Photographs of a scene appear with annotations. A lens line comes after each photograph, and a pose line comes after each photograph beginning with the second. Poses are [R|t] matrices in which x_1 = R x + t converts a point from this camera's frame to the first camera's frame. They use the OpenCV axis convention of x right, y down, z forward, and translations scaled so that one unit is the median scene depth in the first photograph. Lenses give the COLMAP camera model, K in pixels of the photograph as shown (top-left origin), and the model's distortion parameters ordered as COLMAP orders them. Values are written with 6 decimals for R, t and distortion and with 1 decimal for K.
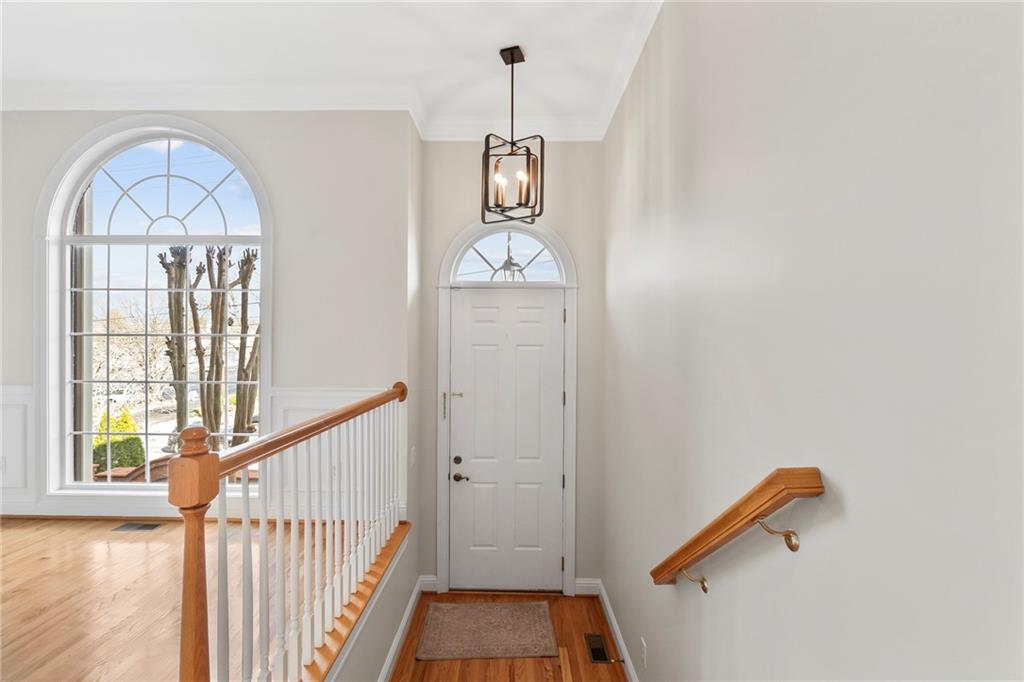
lens RADIAL K [[453.7, 0, 509.0], [0, 453.7, 343.5], [0, 0, 1]] dist [-0.003411, -0.000347]
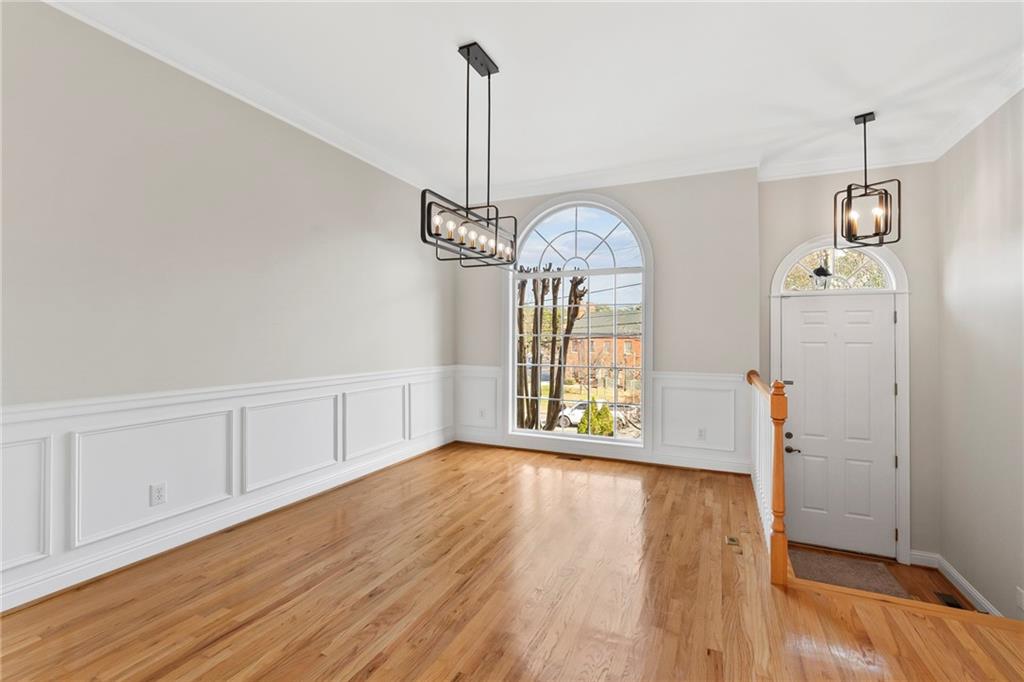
lens RADIAL K [[456.6, 0, 518.9], [0, 456.6, 332.3], [0, 0, 1]] dist [0.001633, 0.000621]
pose [[0.918262, -0.005439, -0.395937, -0.322103], [-0.001343, 0.999857, -0.016850, -0.002829], [0.395972, 0.016005, 0.918123, -0.482587]]
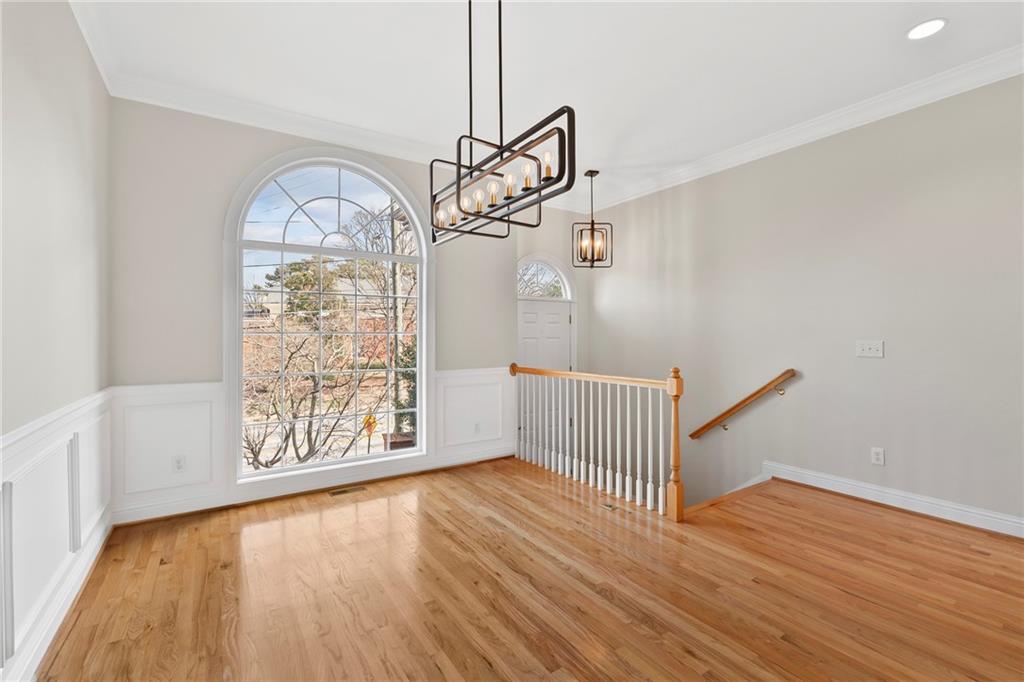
lens RADIAL K [[452.7, 0, 513.4], [0, 452.7, 328.2], [0, 0, 1]] dist [-0.001407, -0.000207]
pose [[0.823871, 0.000617, 0.566777, -1.049617], [0.010320, 0.999817, -0.016089, -0.005701], [-0.566684, 0.019104, 0.823714, -0.235042]]
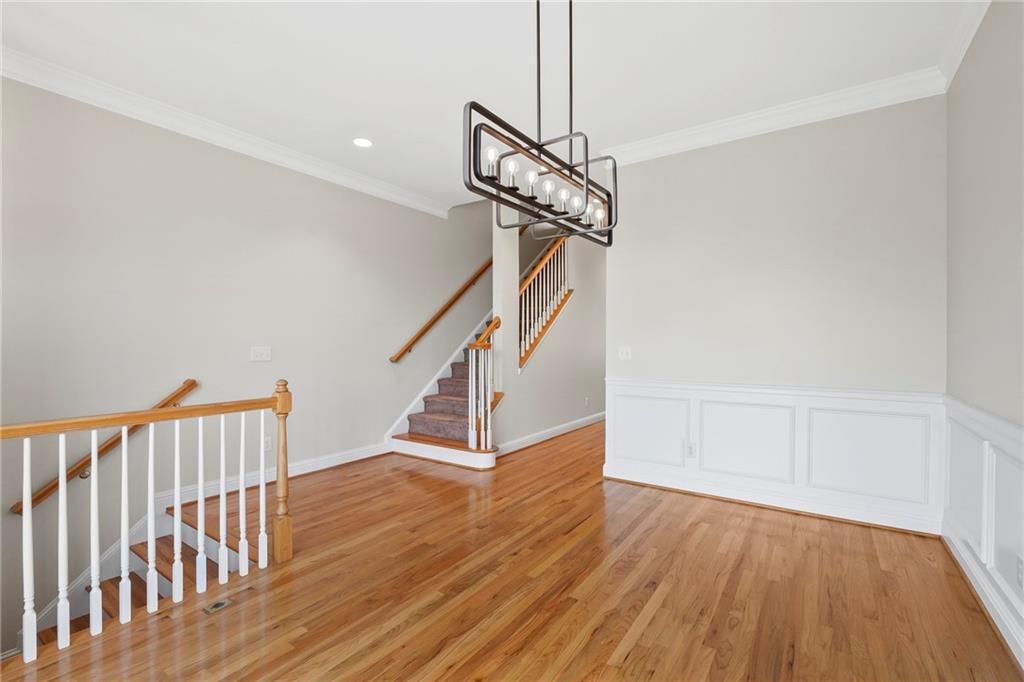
lens RADIAL K [[453.7, 0, 509.0], [0, 453.7, 343.5], [0, 0, 1]] dist [-0.003411, -0.000347]
pose [[-0.826128, -0.006898, 0.563440, -1.013163], [-0.000696, 0.999937, 0.011221, -0.009244], [-0.563481, 0.008877, -0.826081, 0.788714]]
